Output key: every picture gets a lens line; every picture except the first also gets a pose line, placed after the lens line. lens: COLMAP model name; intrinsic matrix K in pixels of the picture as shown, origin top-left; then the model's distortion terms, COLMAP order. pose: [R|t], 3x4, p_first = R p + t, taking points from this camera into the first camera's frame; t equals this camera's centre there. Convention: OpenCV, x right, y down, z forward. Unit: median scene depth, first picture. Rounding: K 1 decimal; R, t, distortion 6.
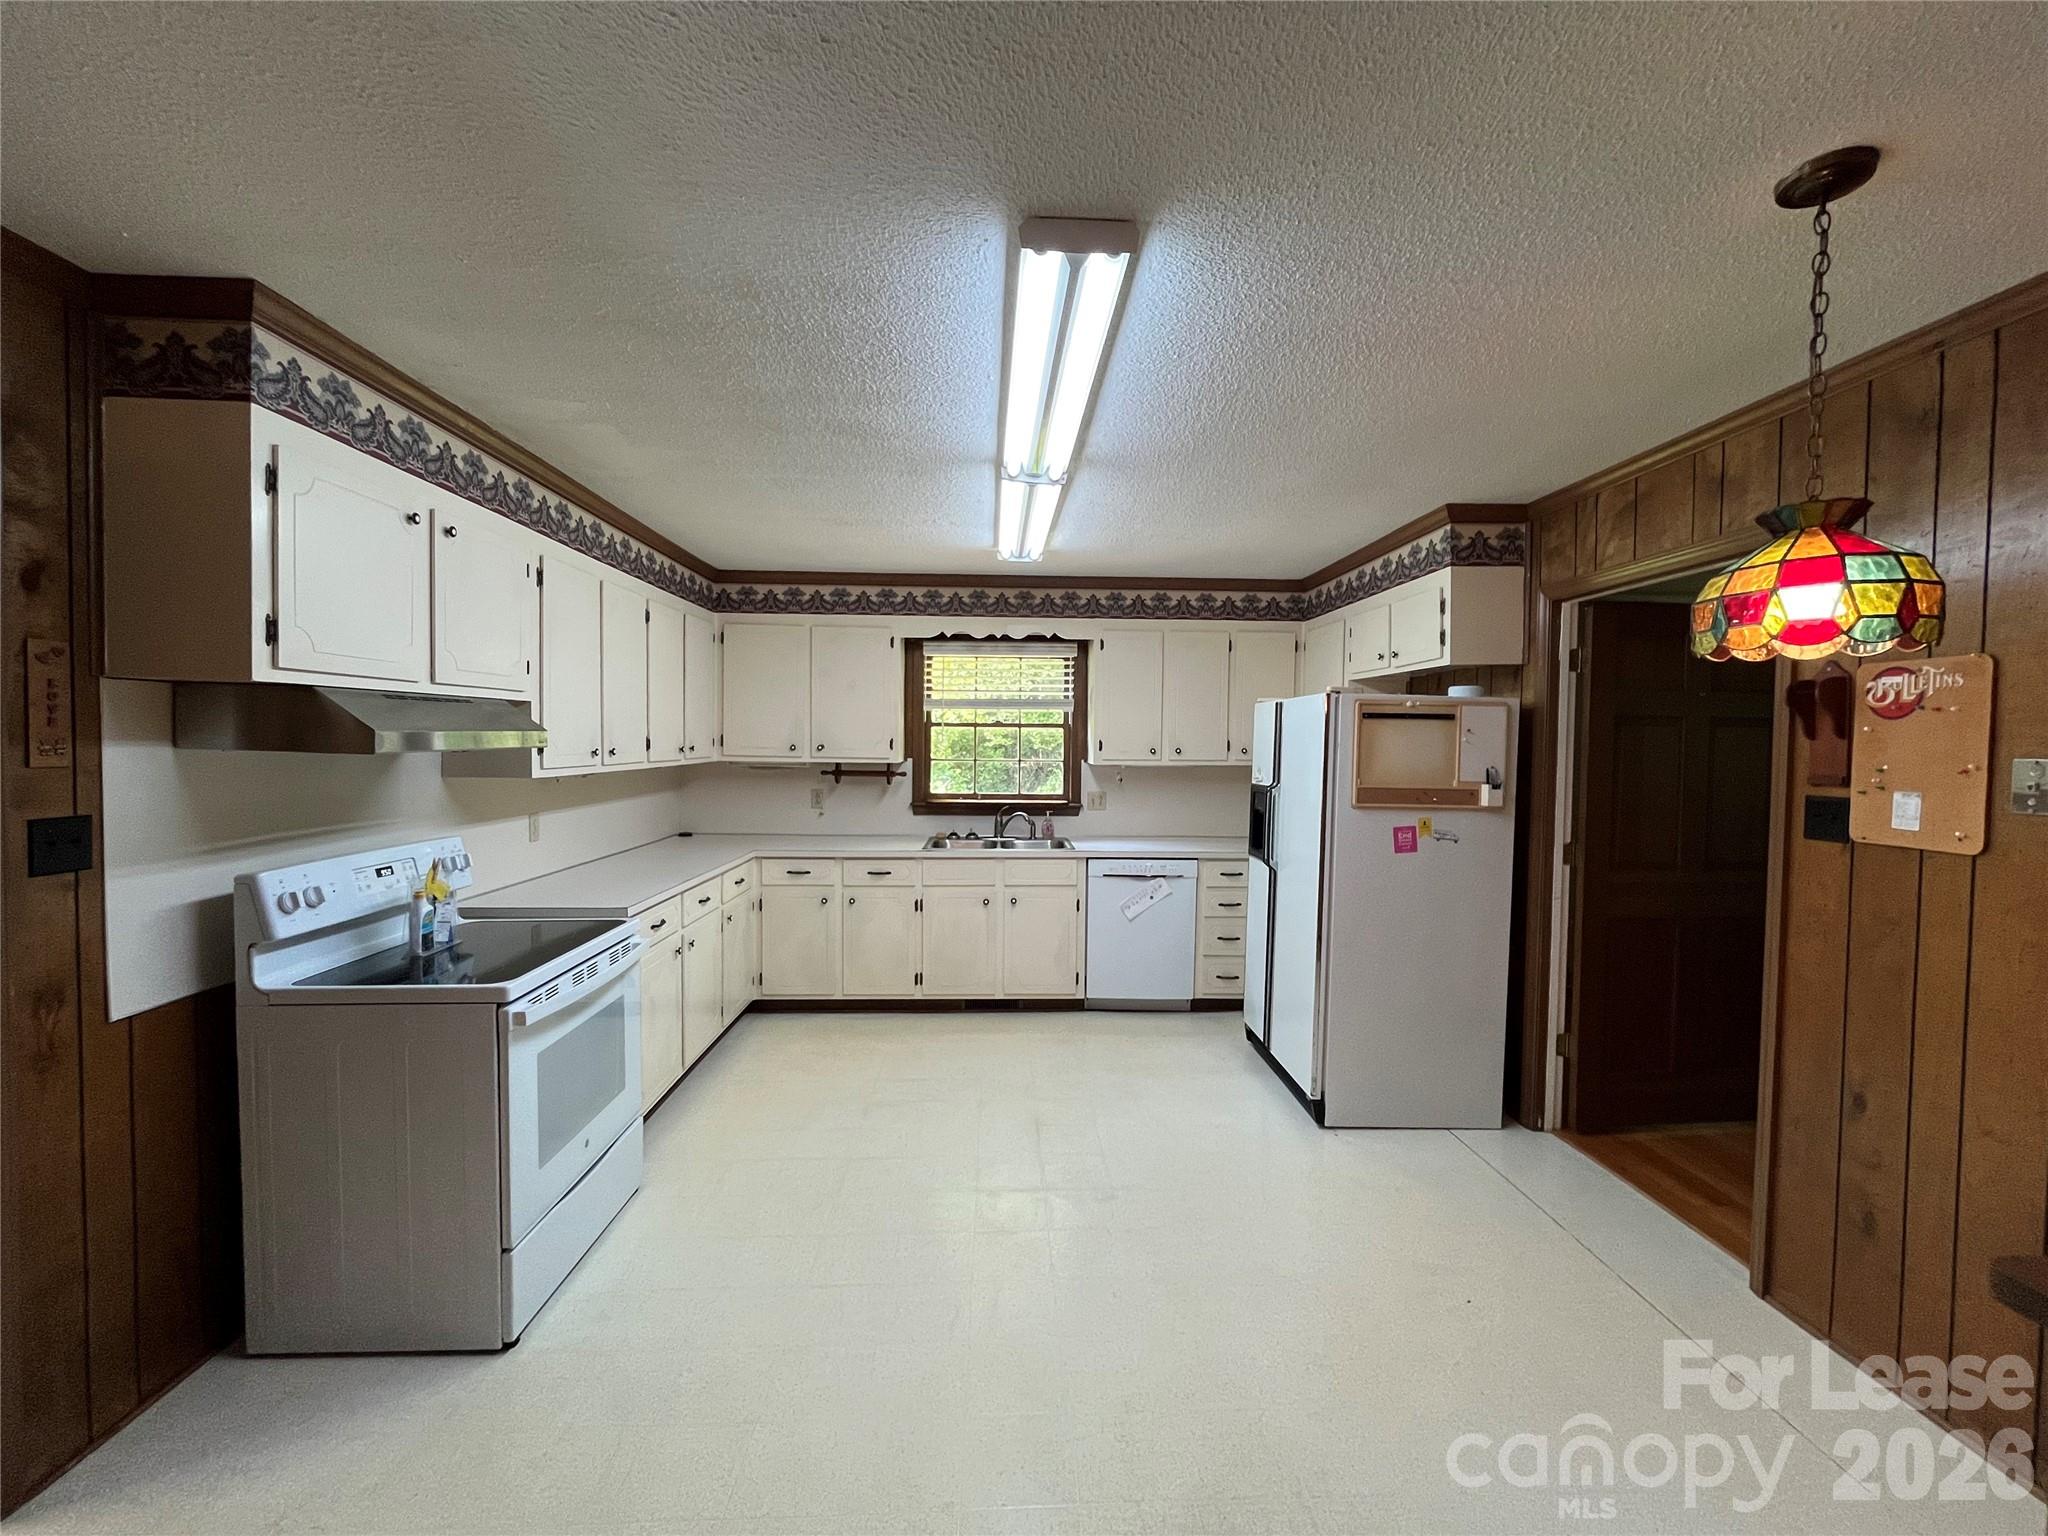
lens RADIAL K [[830.5, 0, 1026.4], [0, 830.5, 768.9], [0, 0, 1]] dist [-0.001320, 0.000012]
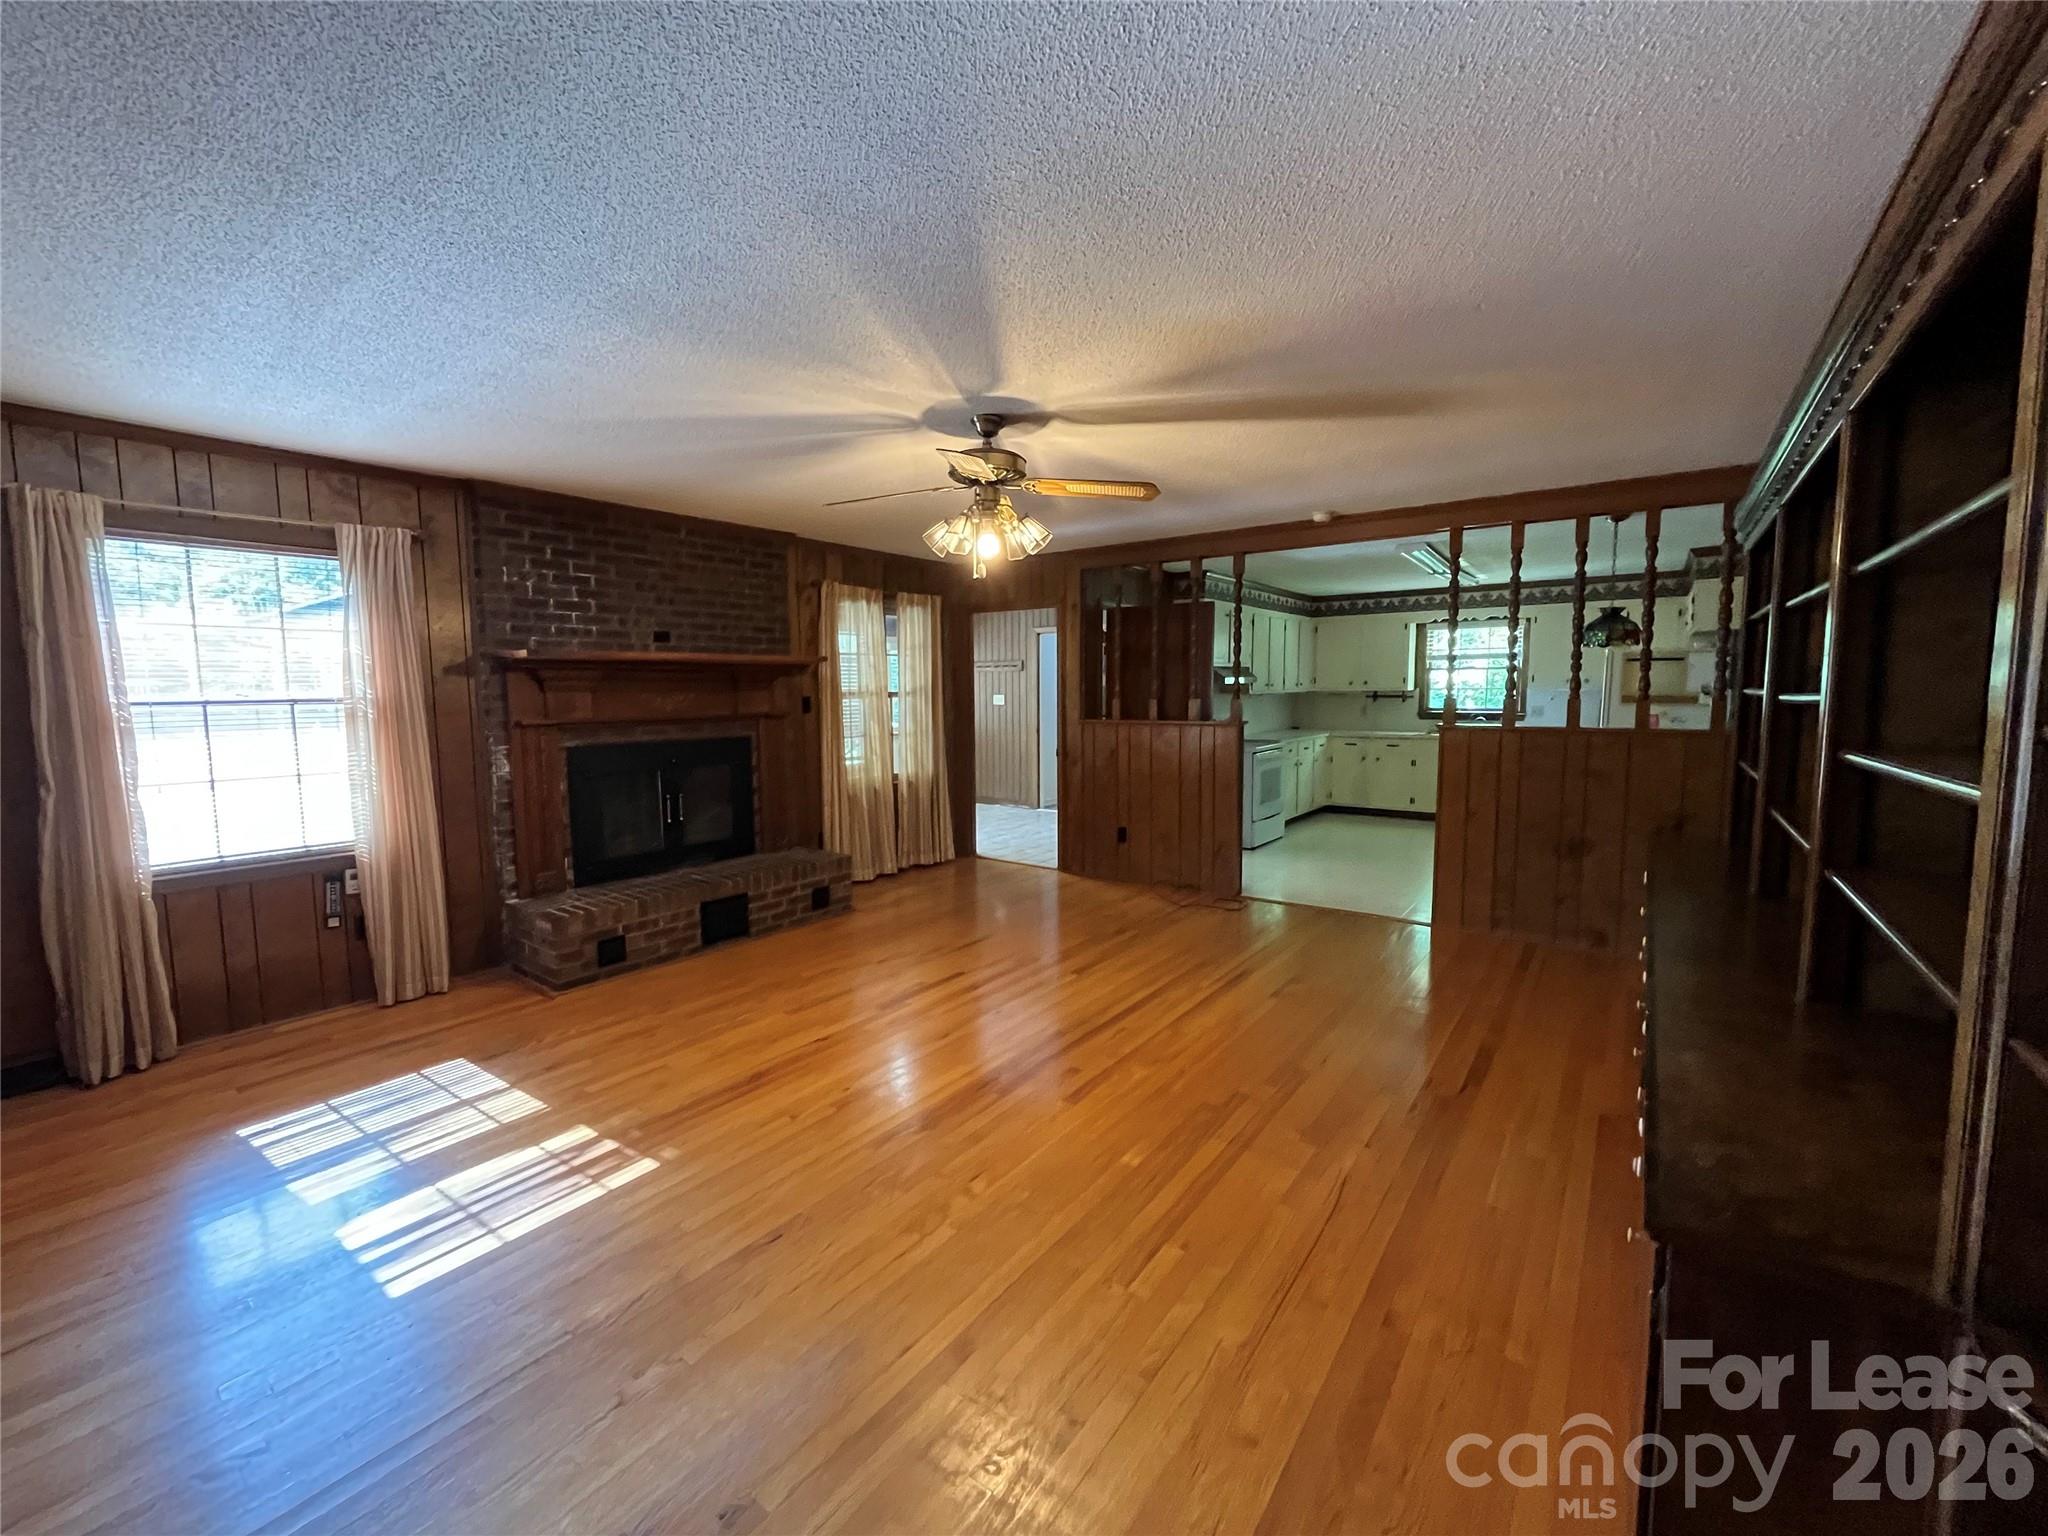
lens RADIAL K [[830.5, 0, 1019.2], [0, 830.5, 770.8], [0, 0, 1]] dist [-0.001320, 0.000012]
pose [[0.777825, 0.046662, -0.626747, 0.353782], [-0.005522, 0.997709, 0.067427, 0.052788], [0.628457, -0.048985, 0.776300, -1.042566]]
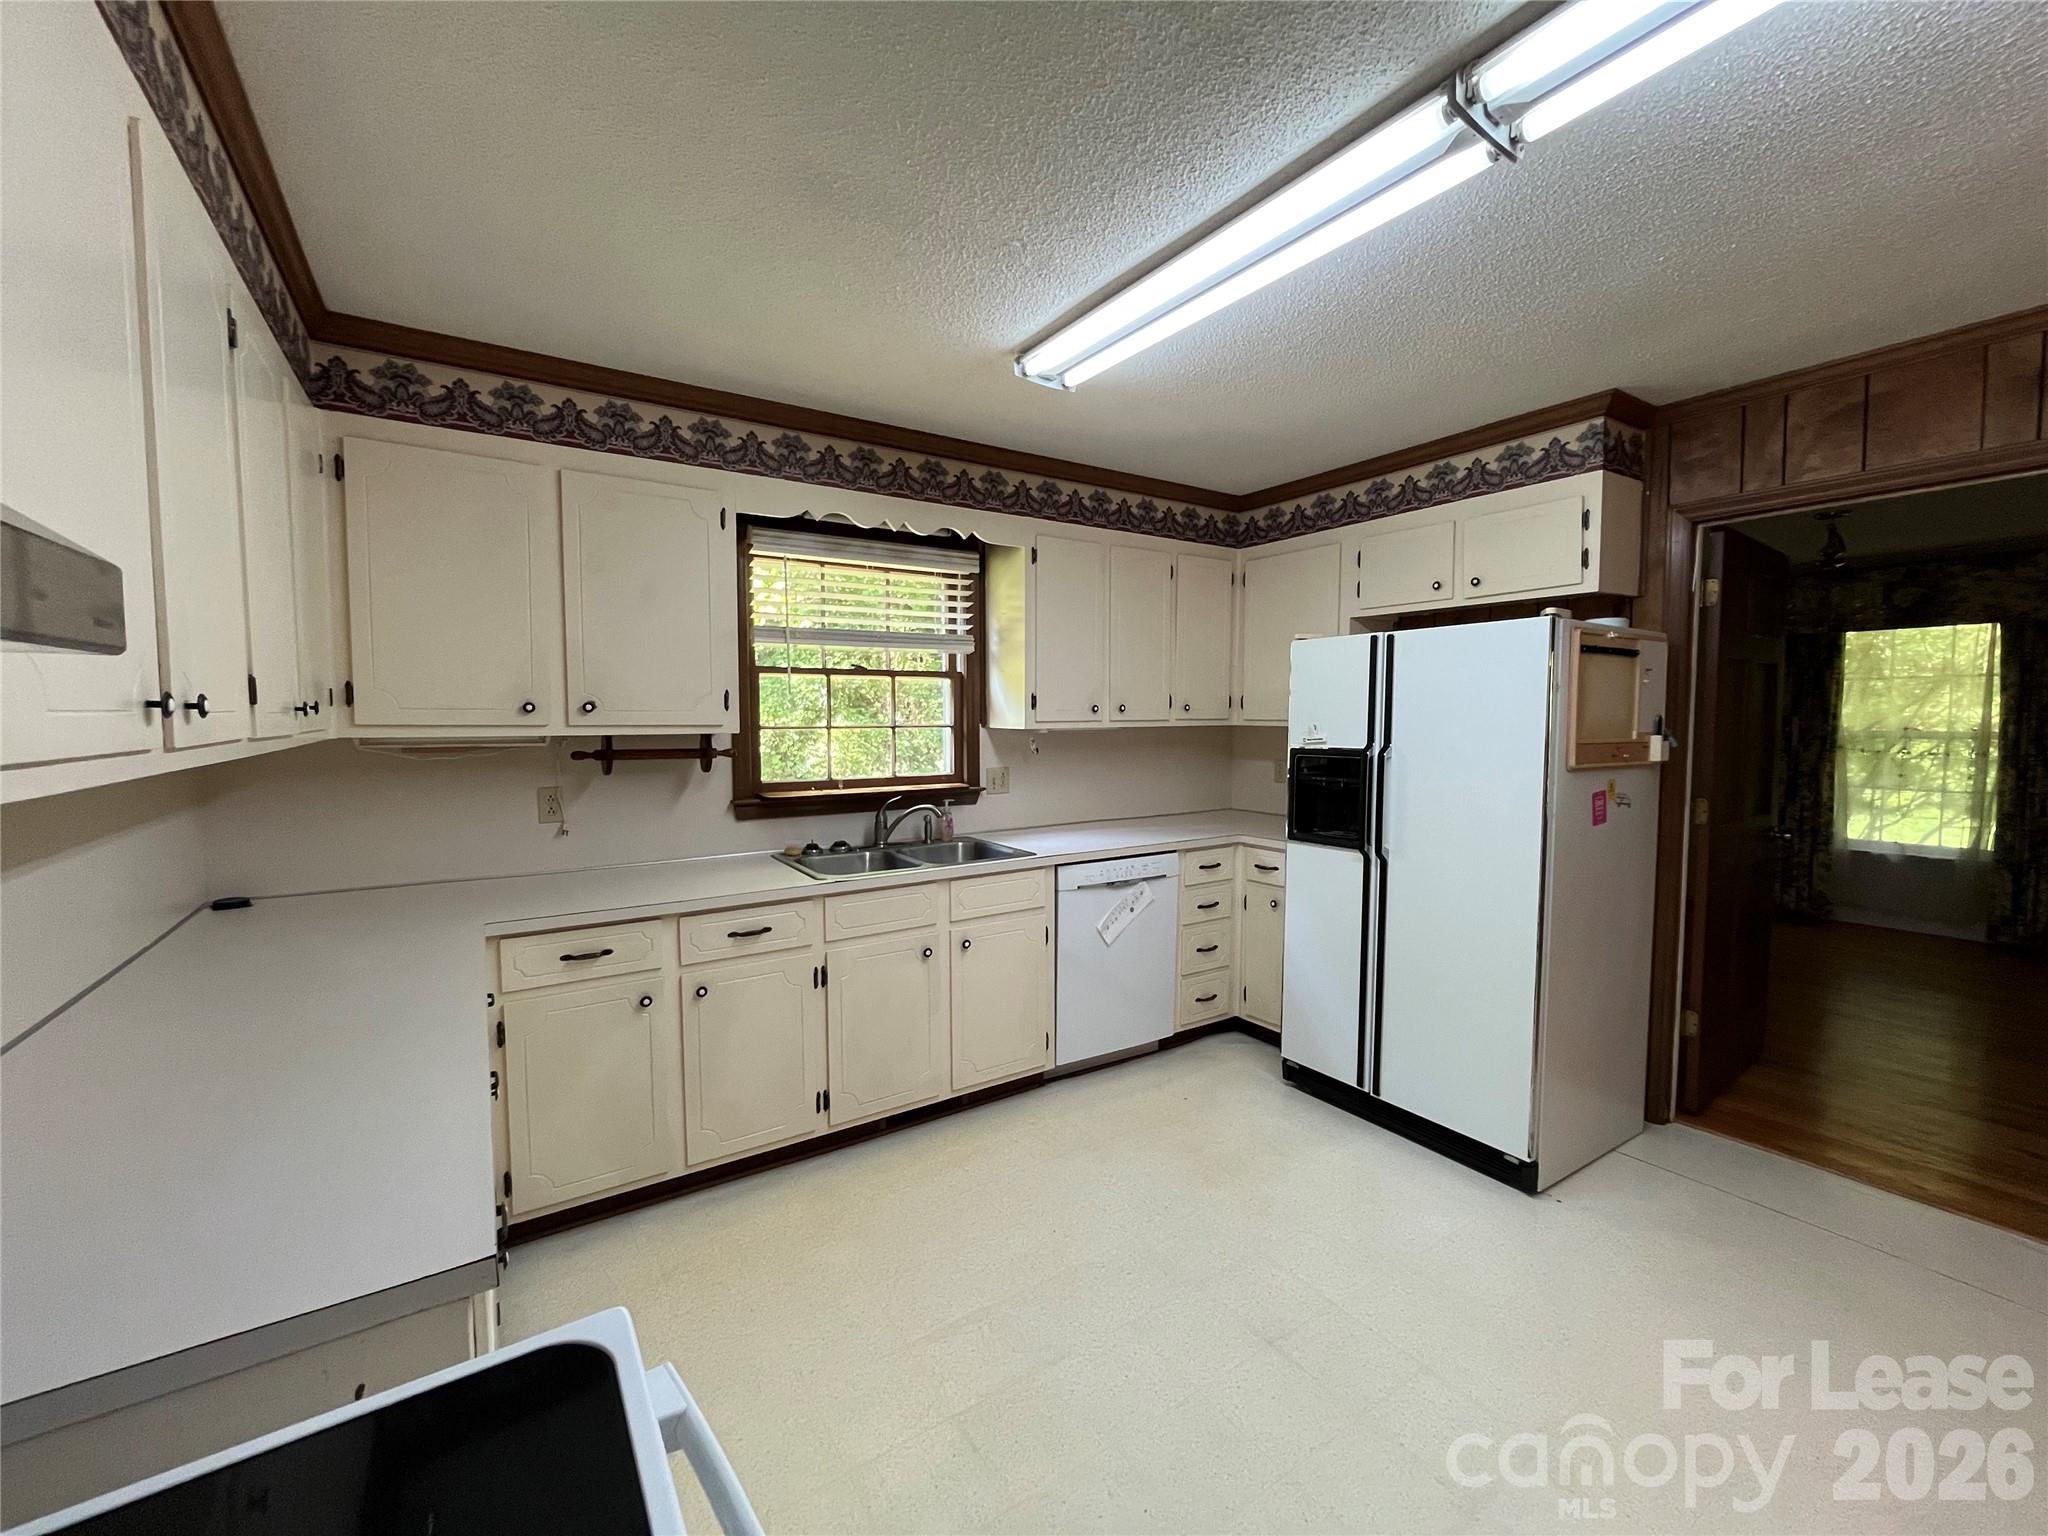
lens RADIAL K [[830.5, 0, 1017.3], [0, 830.5, 765.1], [0, 0, 1]] dist [-0.001320, 0.000012]
pose [[0.855686, -0.043734, 0.515645, -0.287624], [0.028975, 0.998908, 0.036638, -0.000428], [-0.516684, -0.016410, 0.856019, 0.412832]]
